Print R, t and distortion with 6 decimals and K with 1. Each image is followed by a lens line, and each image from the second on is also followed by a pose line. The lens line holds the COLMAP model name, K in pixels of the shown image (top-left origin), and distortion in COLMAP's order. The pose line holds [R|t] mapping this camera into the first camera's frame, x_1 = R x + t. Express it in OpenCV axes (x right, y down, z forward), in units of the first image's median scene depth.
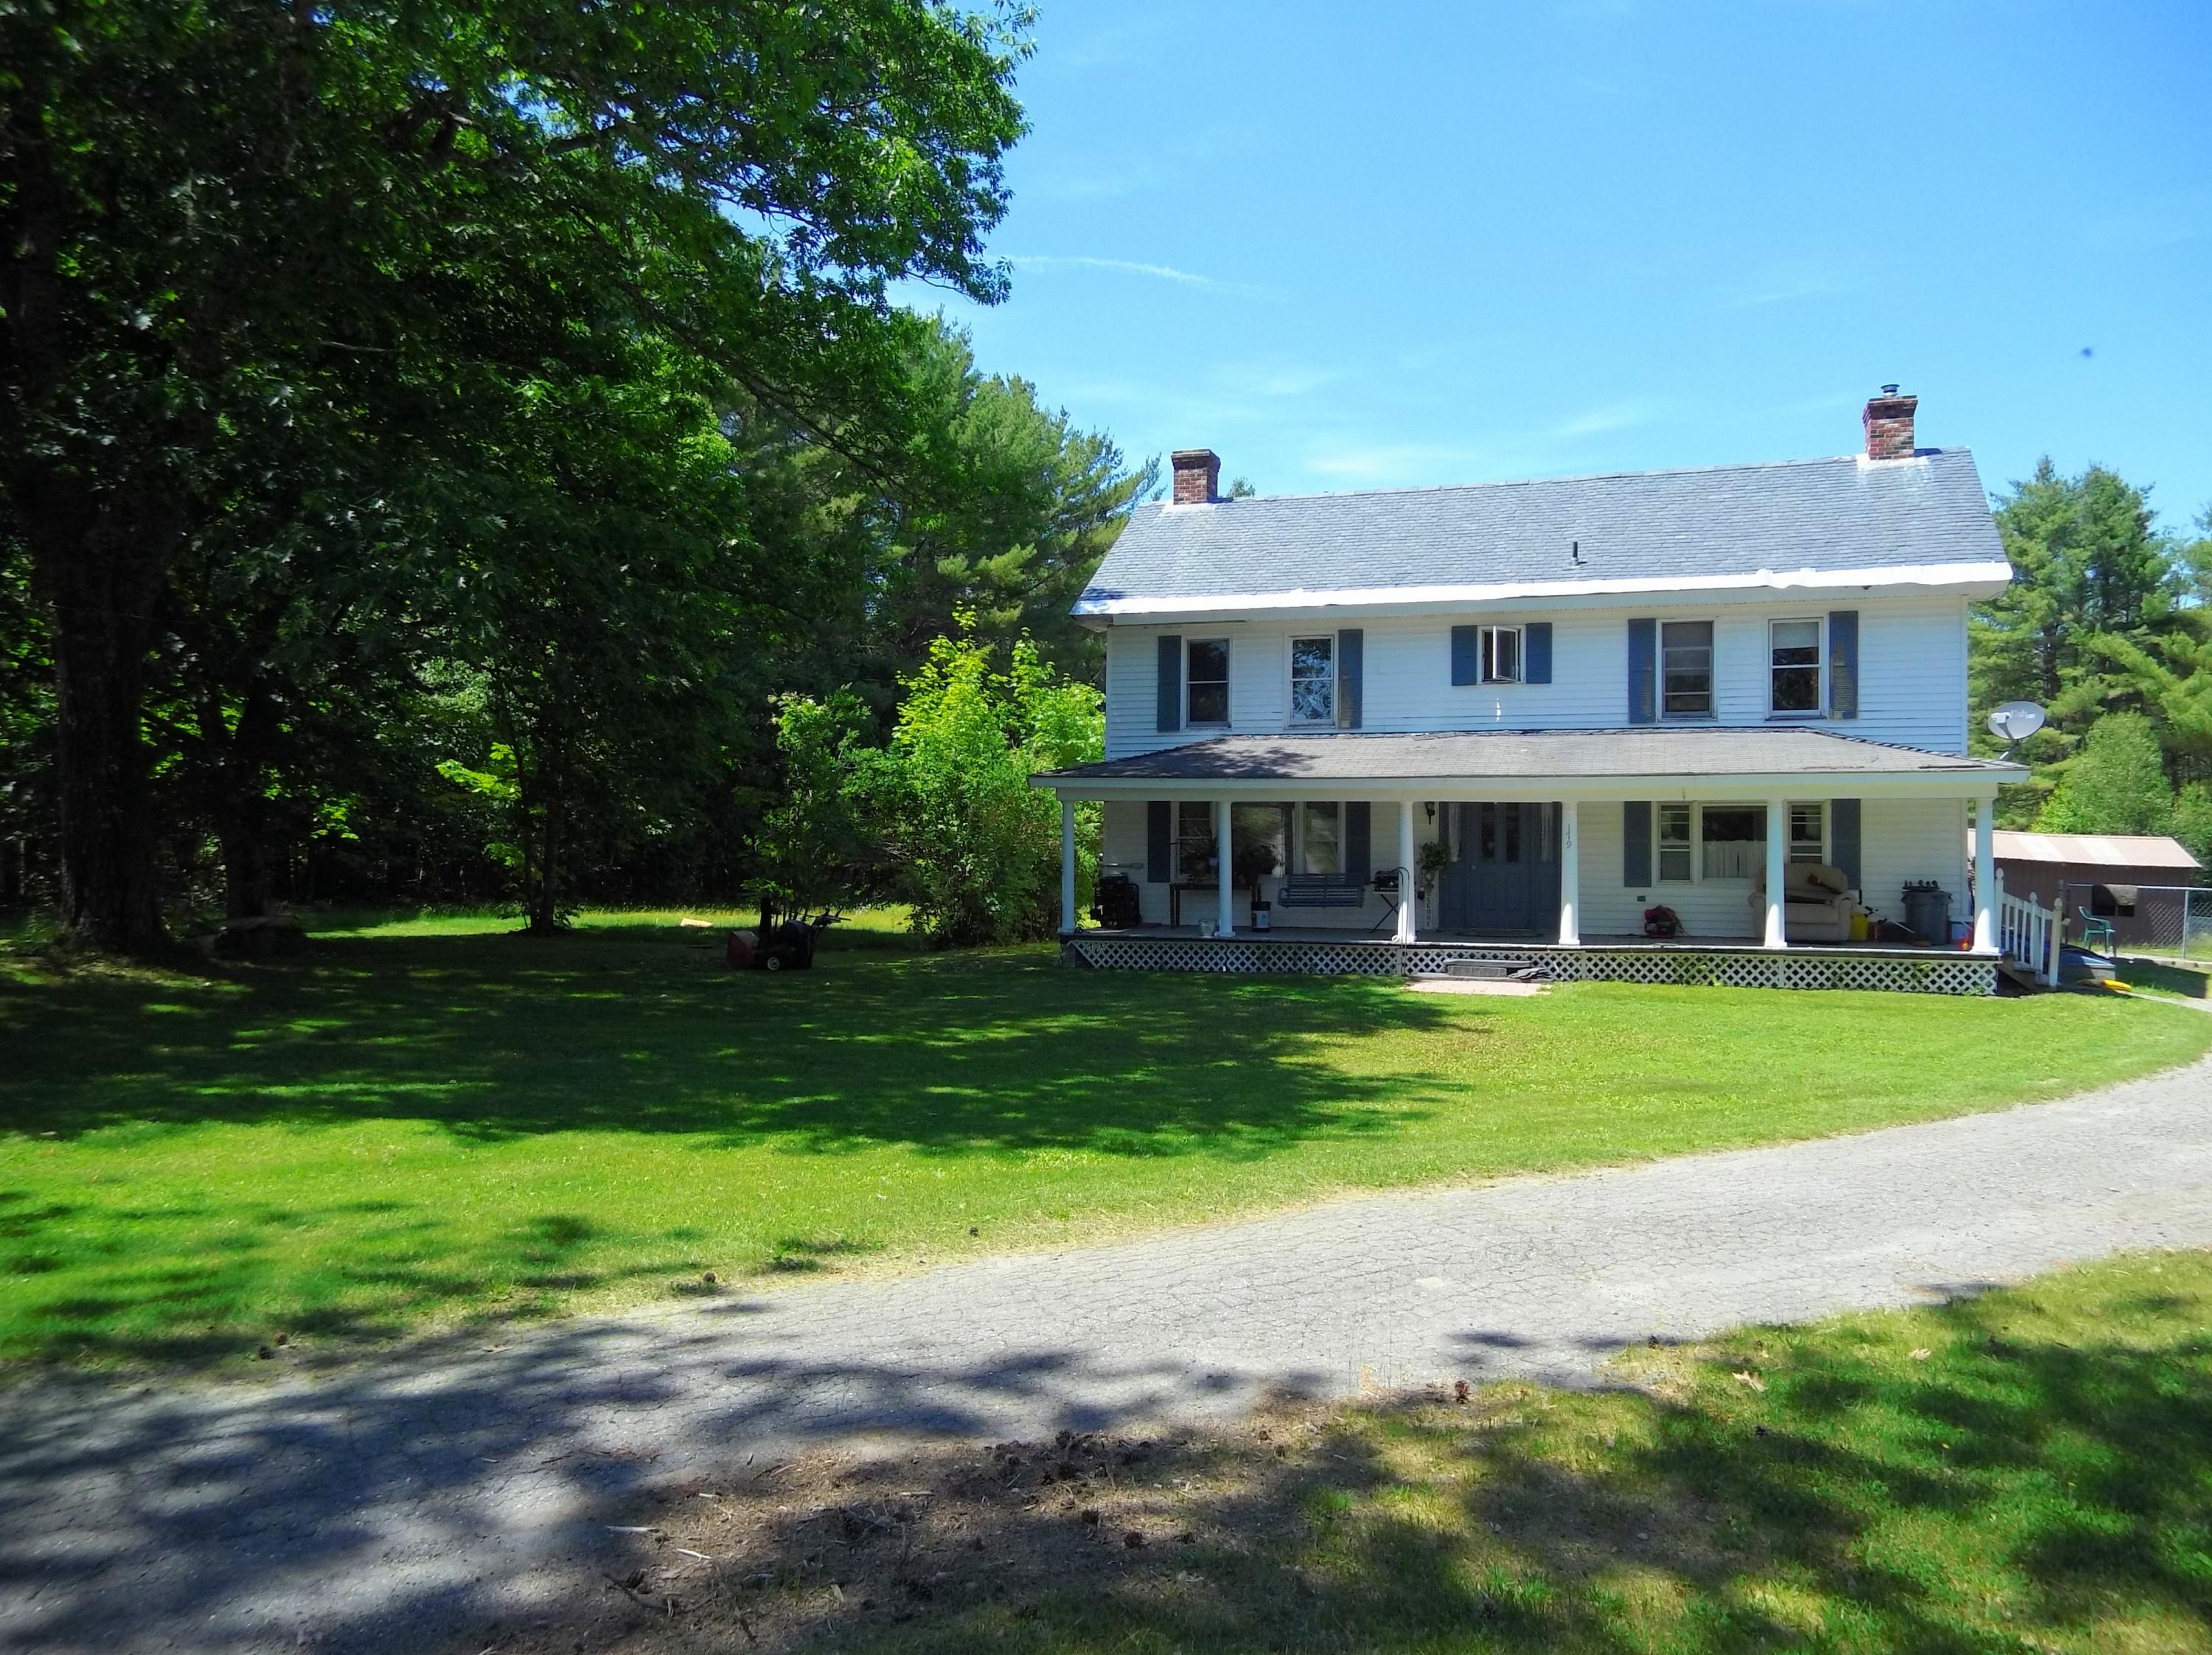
lens RADIAL K [[1636.0, 0, 1089.5], [0, 1636.0, 834.0], [0, 0, 1]] dist [-0.007915, -0.008317]
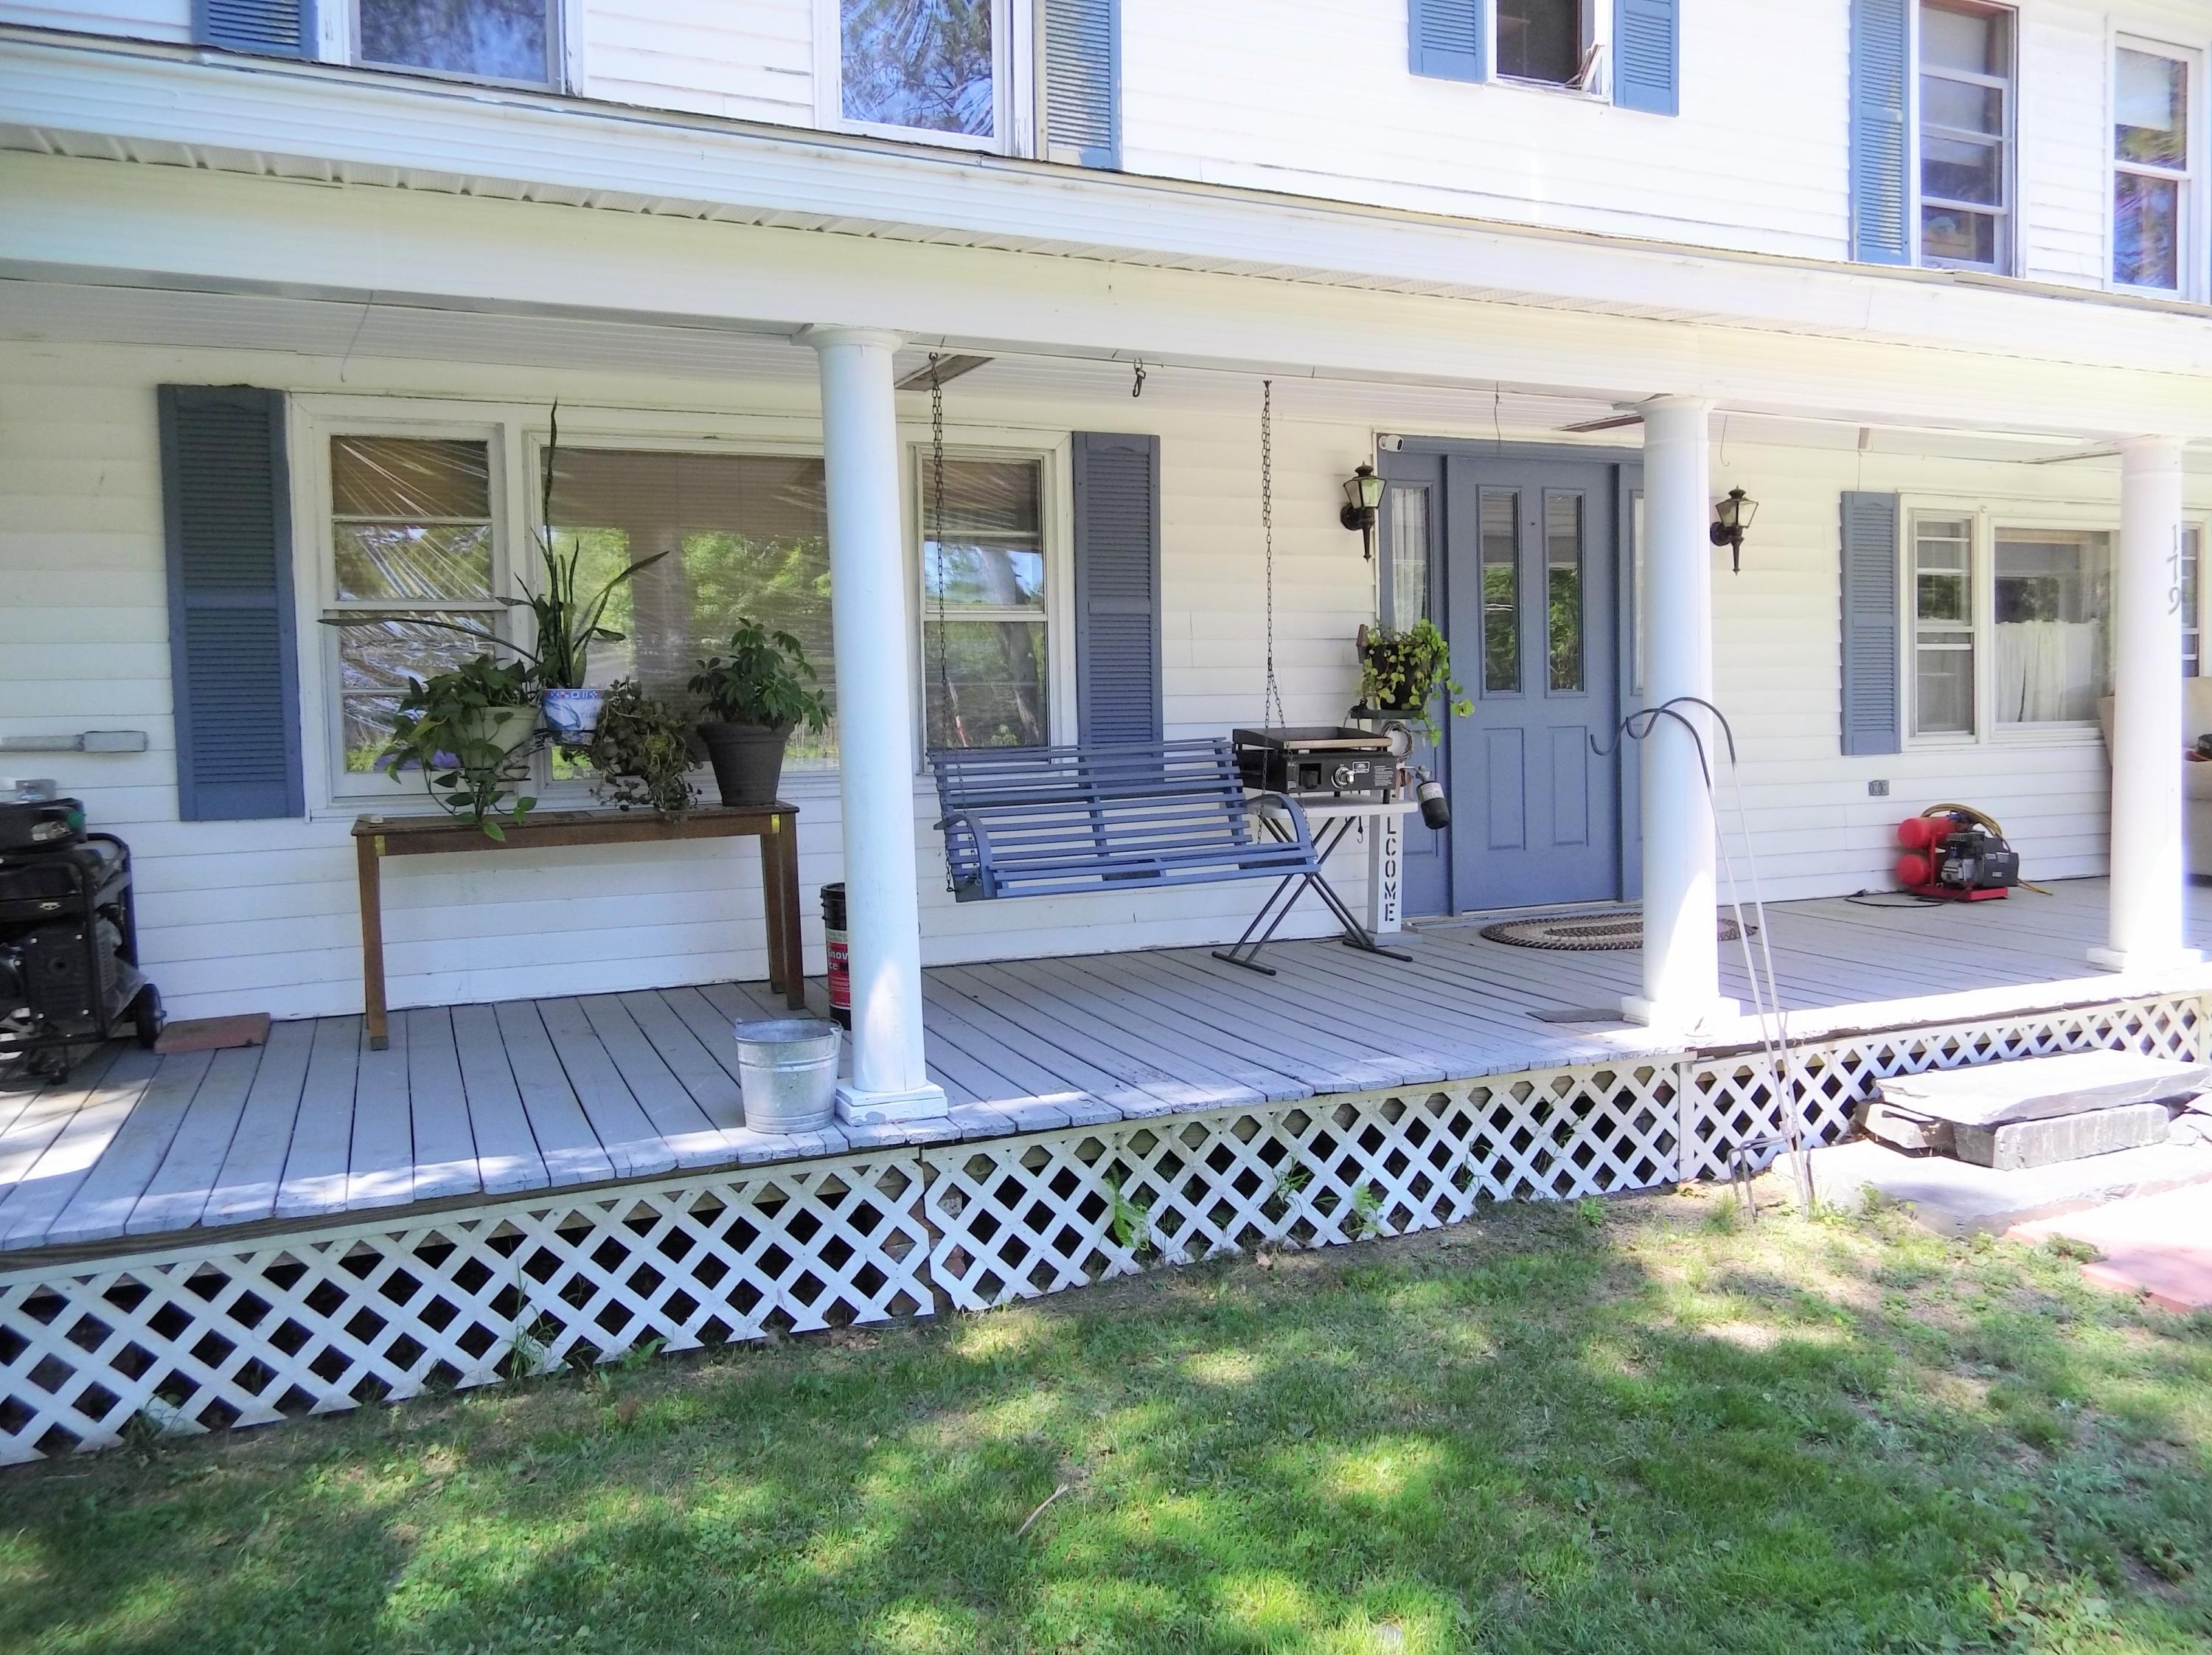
lens RADIAL K [[1636.0, 0, 1106.5], [0, 1636.0, 829.0], [0, 0, 1]] dist [-0.007915, -0.008317]
pose [[0.737985, -0.063737, 0.671800, -0.016843], [0.018695, 0.997078, 0.074062, 0.019051], [-0.674558, -0.042097, 0.737020, 0.835262]]
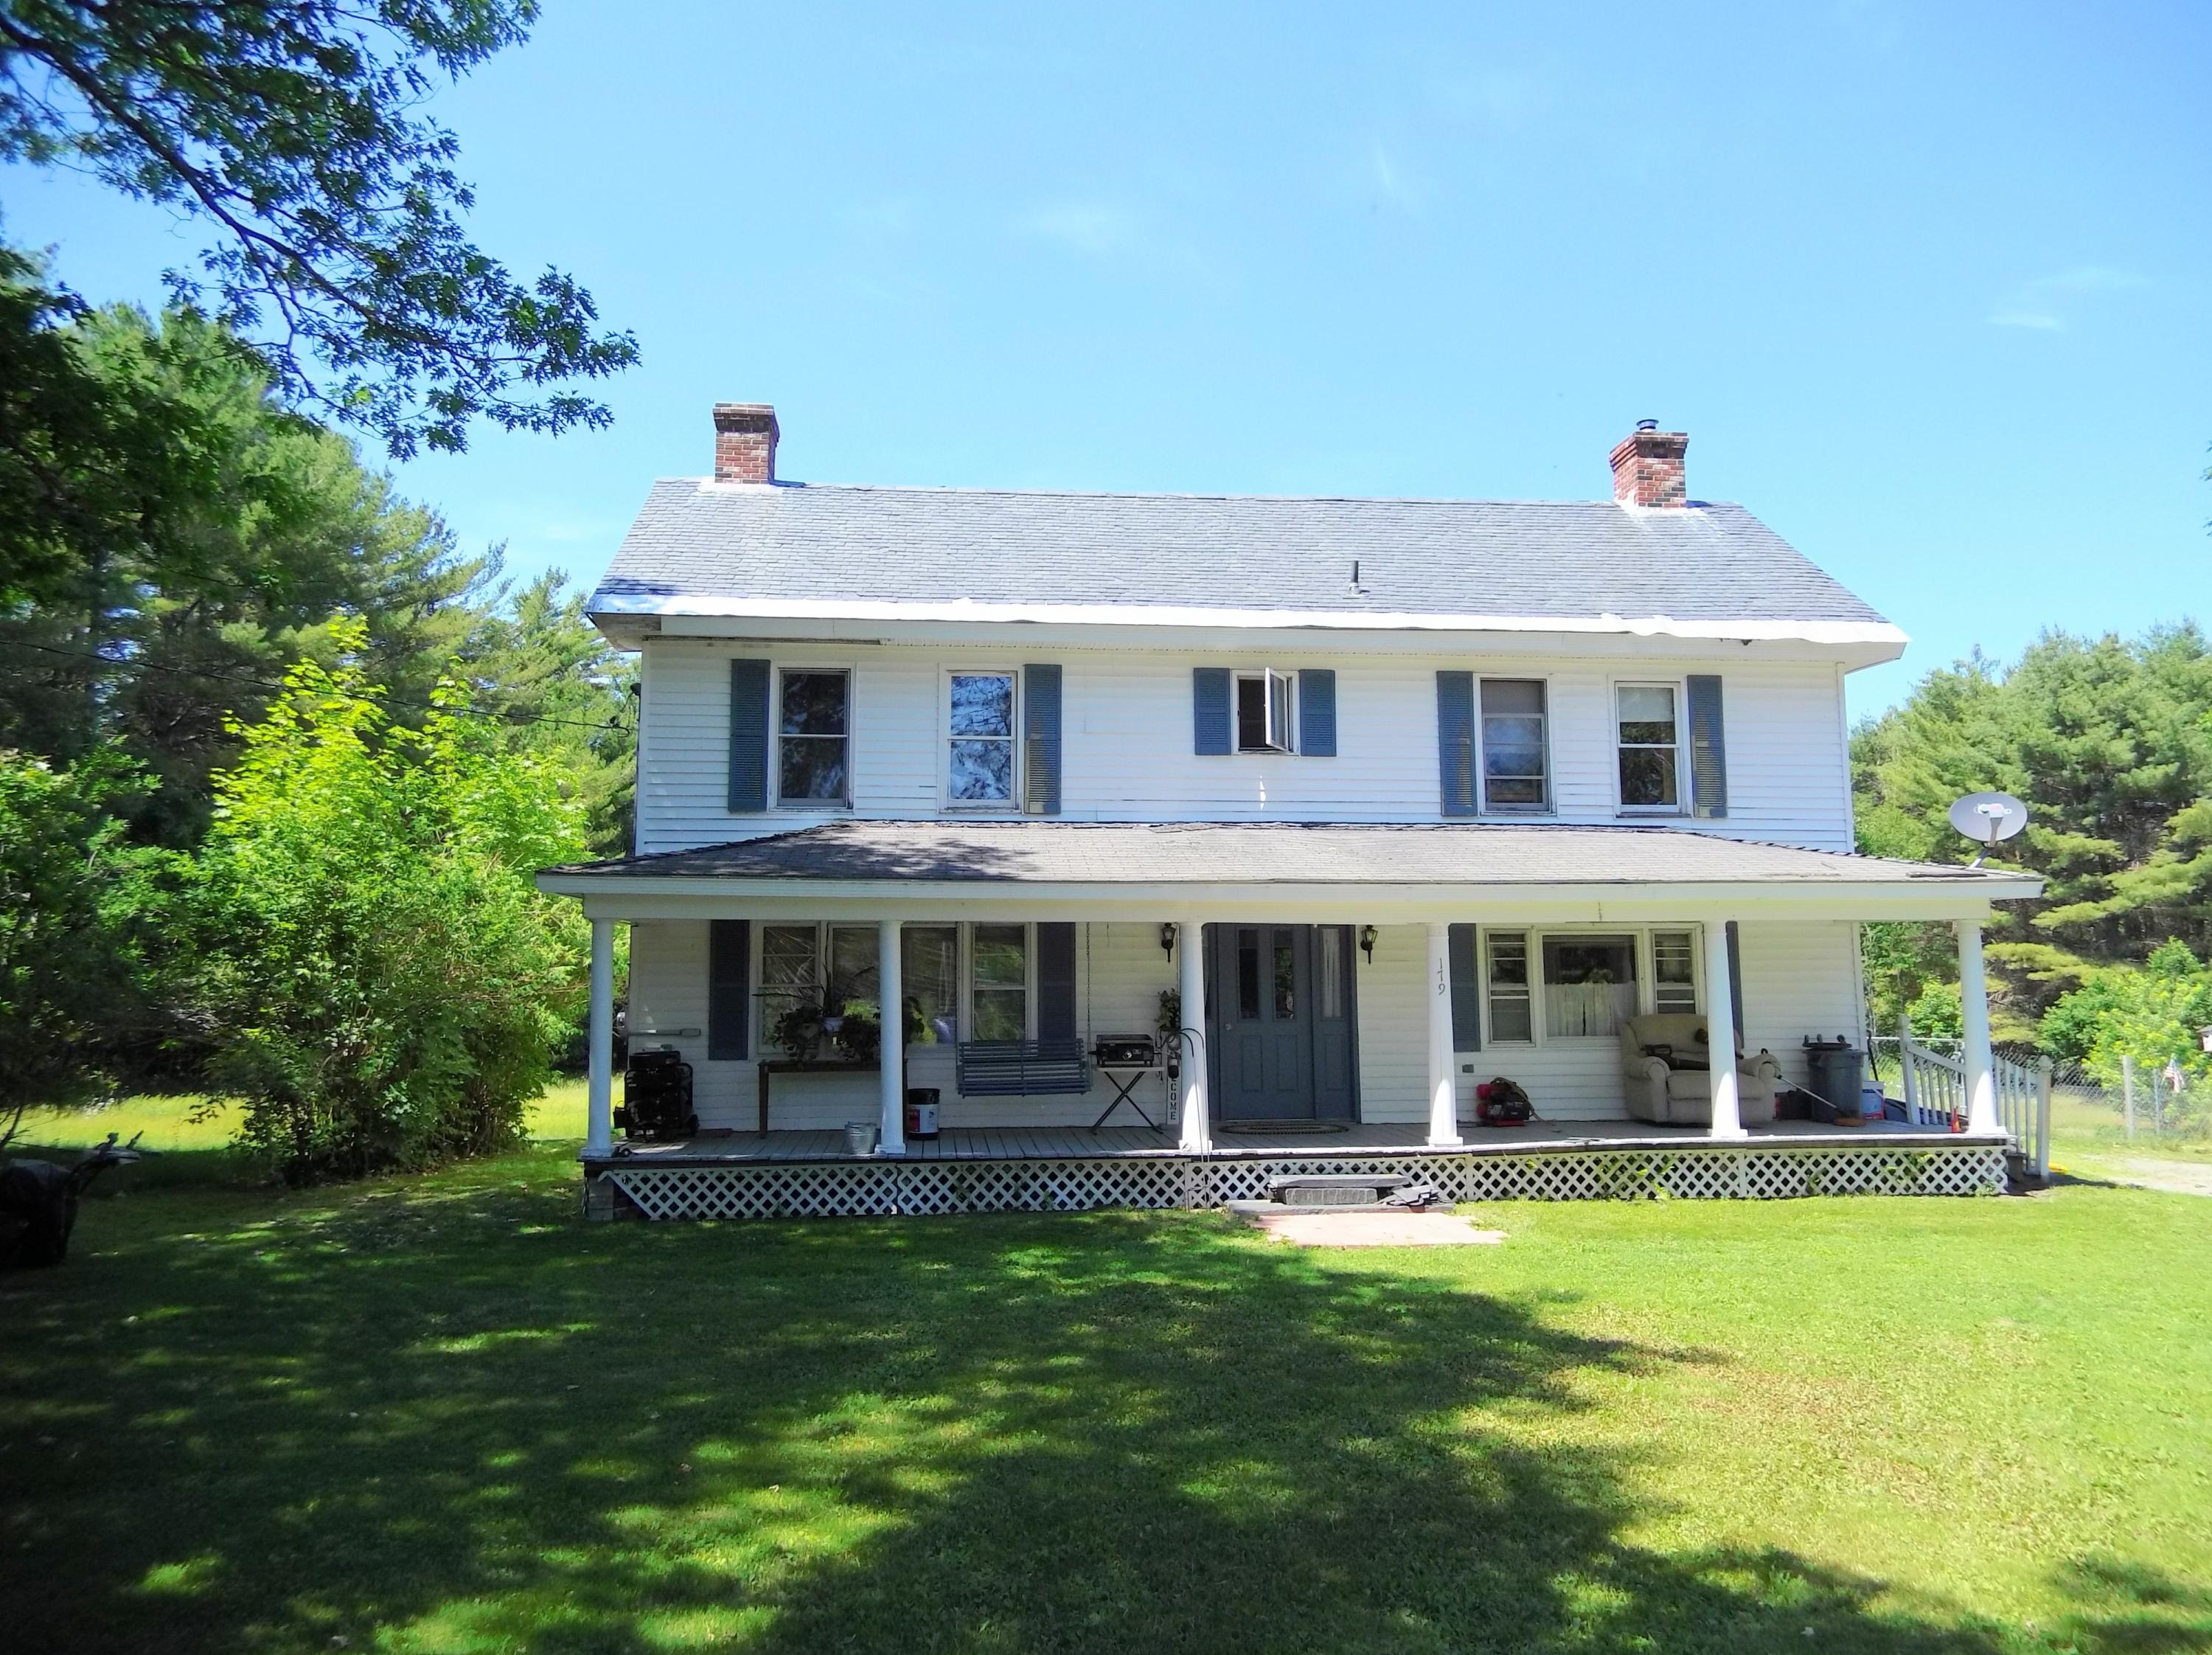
lens RADIAL K [[1636.0, 0, 1090.5], [0, 1636.0, 829.5], [0, 0, 1]] dist [-0.007915, -0.008317]
pose [[0.908051, 0.035048, 0.417391, -0.098146], [0.007060, 0.995071, -0.098913, 0.006016], [-0.418801, 0.092765, 0.903328, 0.421859]]
